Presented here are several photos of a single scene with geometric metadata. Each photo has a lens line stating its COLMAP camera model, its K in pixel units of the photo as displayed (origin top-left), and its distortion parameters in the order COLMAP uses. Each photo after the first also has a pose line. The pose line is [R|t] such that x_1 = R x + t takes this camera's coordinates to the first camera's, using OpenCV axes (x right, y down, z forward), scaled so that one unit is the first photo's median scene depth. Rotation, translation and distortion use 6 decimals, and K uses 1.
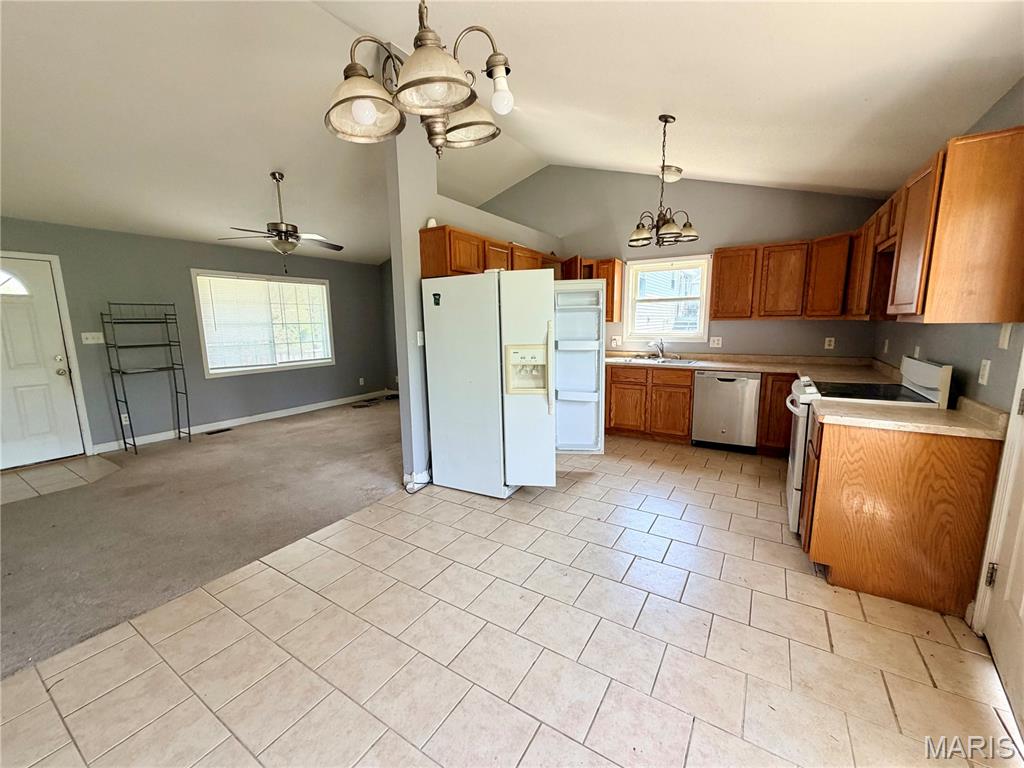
lens RADIAL K [[407.8, 0, 509.2], [0, 407.8, 385.9], [0, 0, 1]] dist [-0.000511, -0.000024]
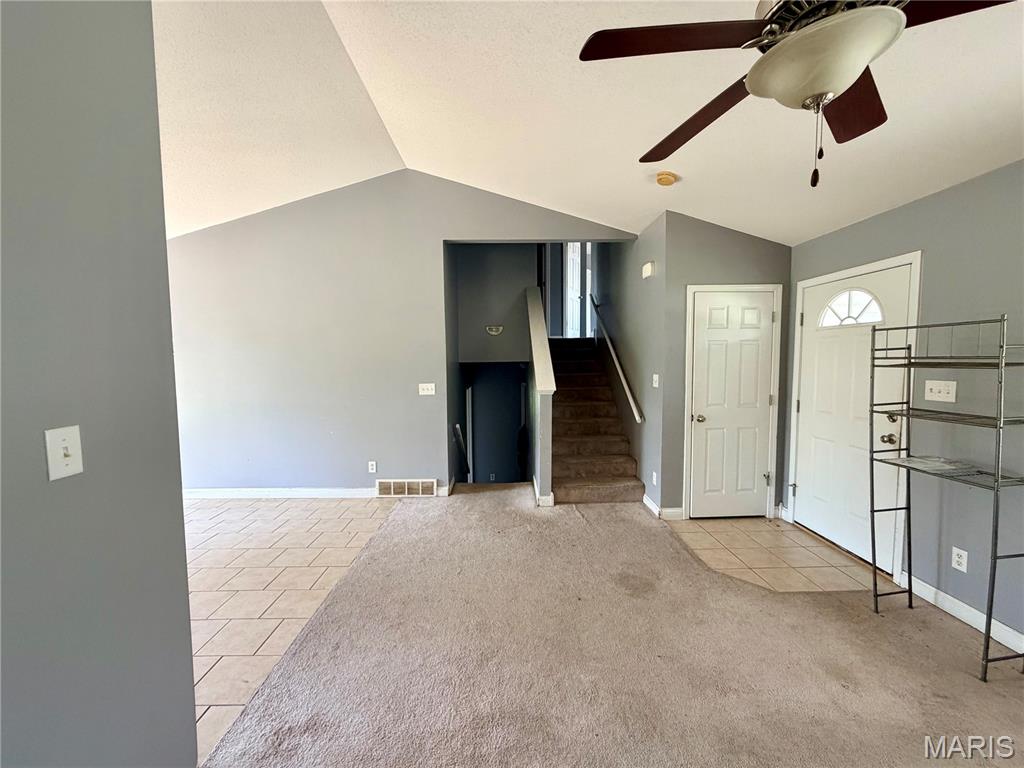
lens RADIAL K [[407.8, 0, 509.2], [0, 407.8, 385.9], [0, 0, 1]] dist [-0.000511, -0.000024]
pose [[-0.836323, 0.056855, -0.545281, -0.324399], [-0.067416, 0.976394, 0.205205, -0.253275], [0.544076, 0.208379, -0.812748, 1.453295]]
